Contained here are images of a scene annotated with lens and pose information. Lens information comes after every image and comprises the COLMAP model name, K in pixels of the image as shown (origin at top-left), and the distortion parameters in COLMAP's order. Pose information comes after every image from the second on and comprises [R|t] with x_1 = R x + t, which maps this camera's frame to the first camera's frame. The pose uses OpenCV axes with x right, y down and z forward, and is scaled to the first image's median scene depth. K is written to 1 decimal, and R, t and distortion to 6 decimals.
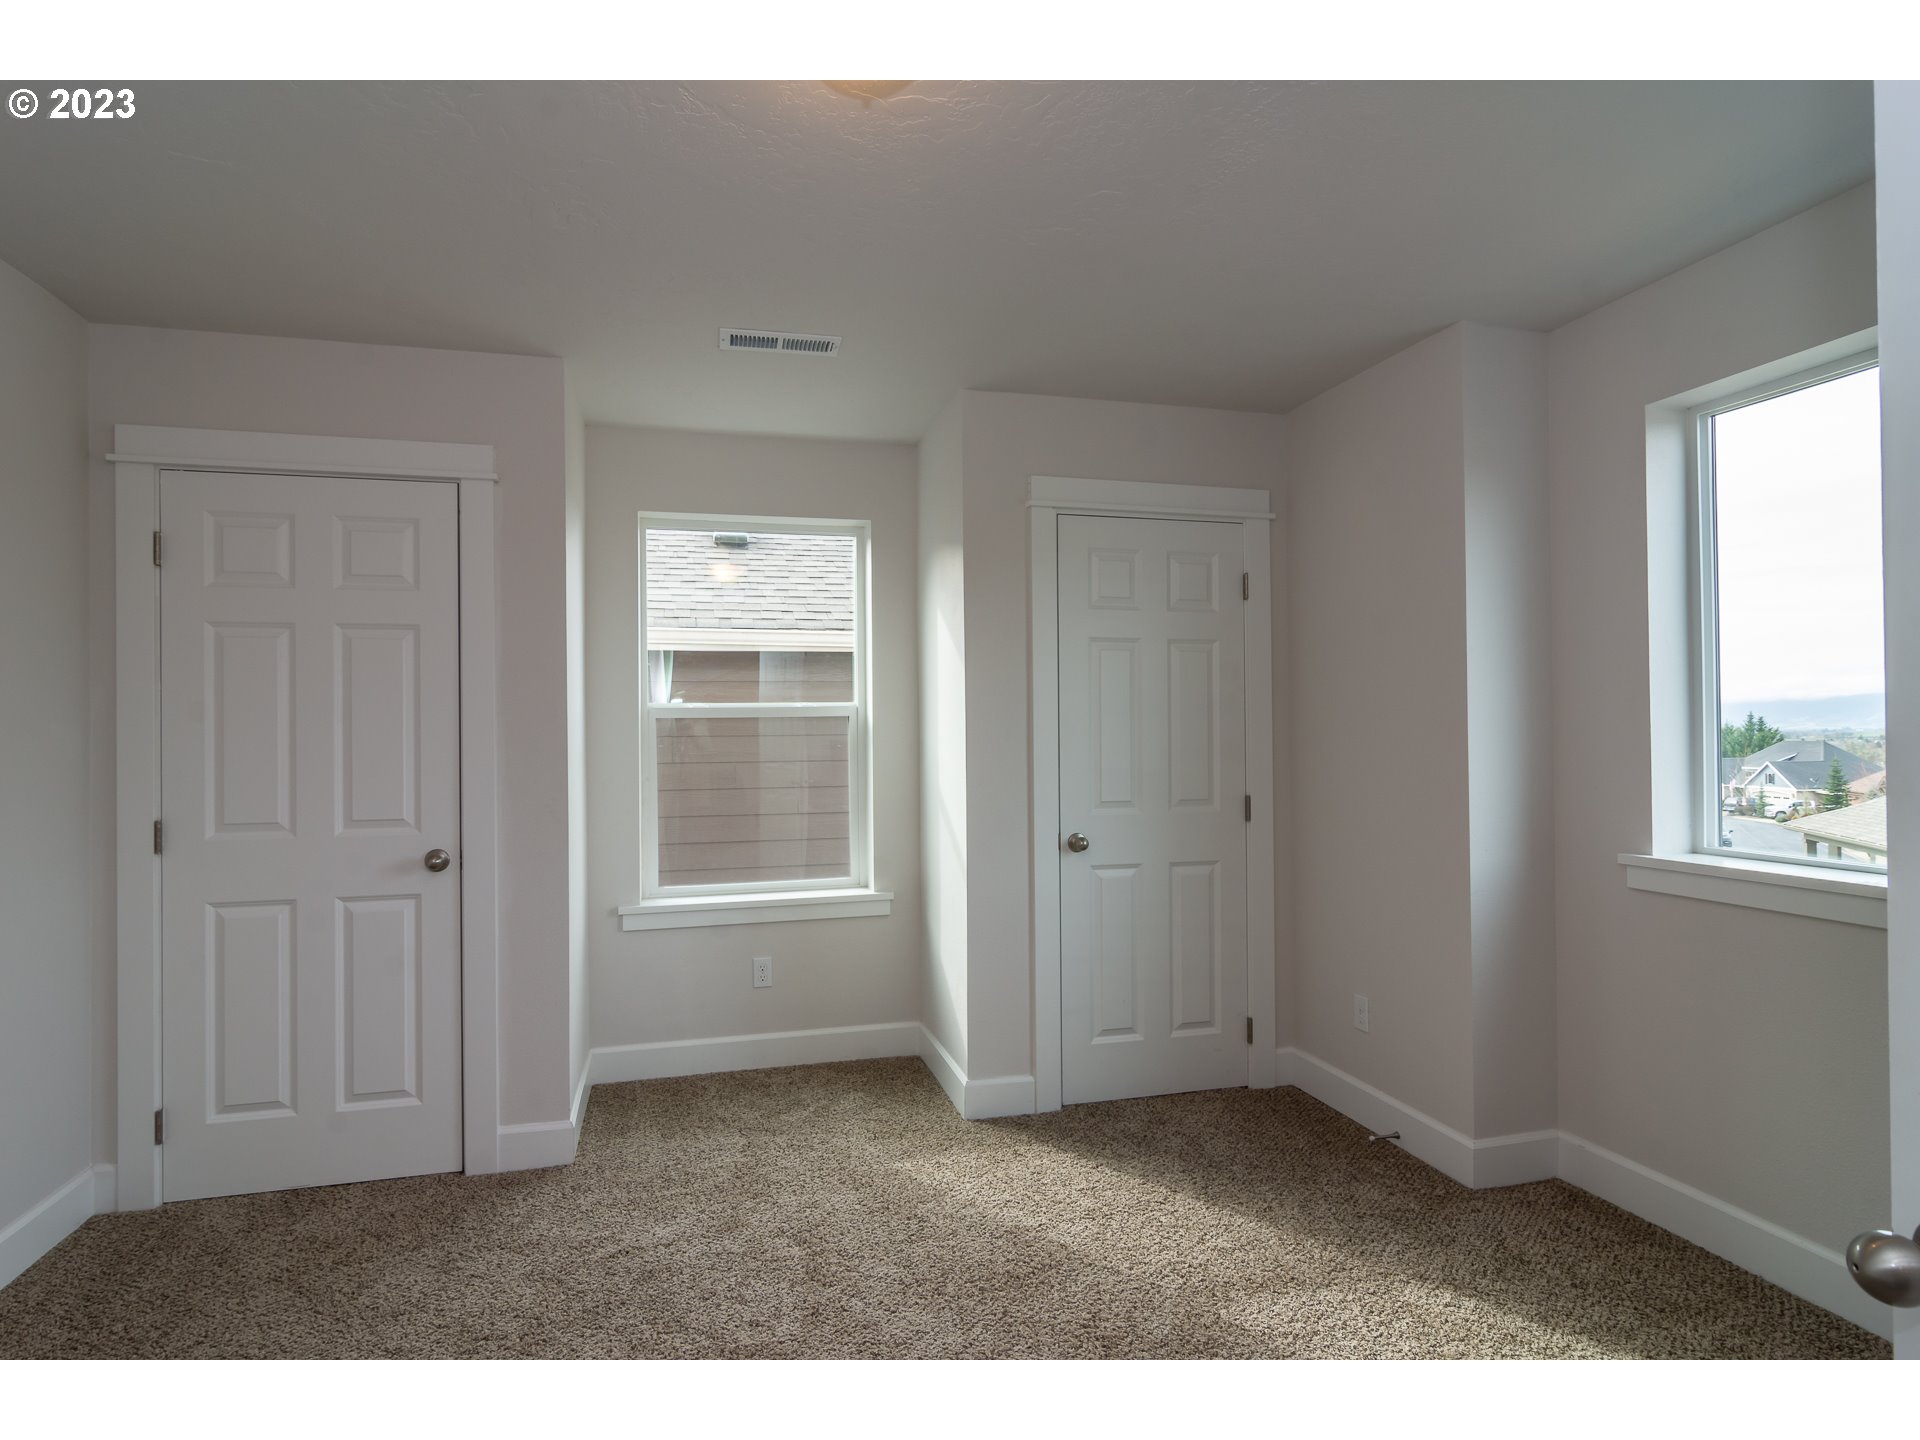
lens RADIAL K [[1048.0, 0, 960.0], [0, 1048.0, 720.0], [0, 0, 1]] dist [-0.000545, 0.000242]
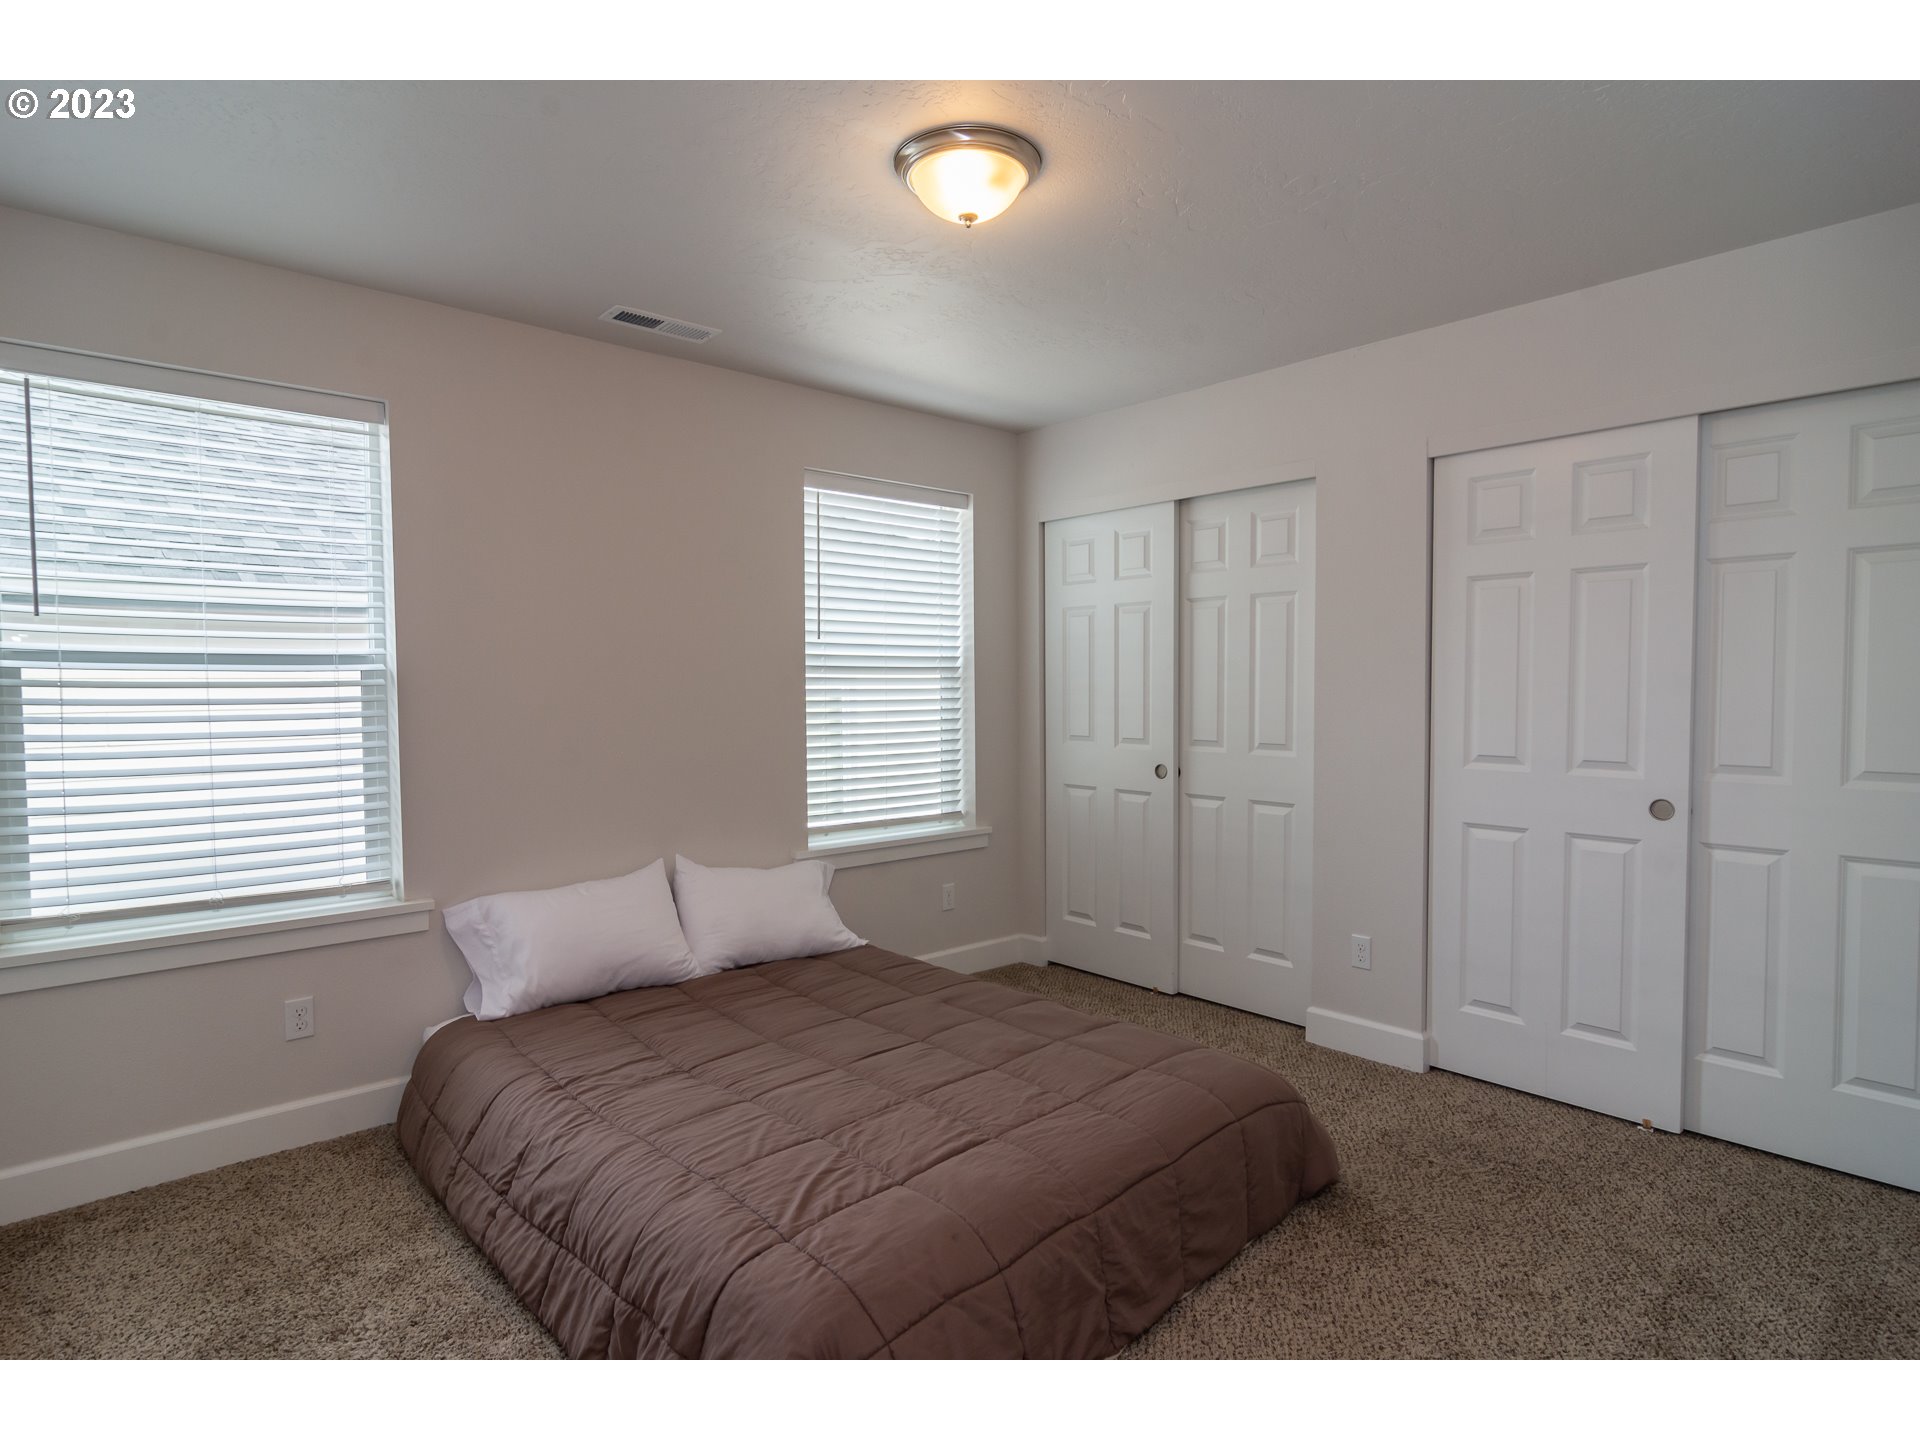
lens RADIAL K [[1011.7, 0, 960.0], [0, 1011.7, 720.0], [0, 0, 1]] dist [-0.000429, -0.000143]
pose [[0.448478, 0.039841, -0.892905, 0.547965], [0.010717, 0.998695, 0.049944, -0.001011], [0.893729, -0.031968, 0.447466, 0.134734]]
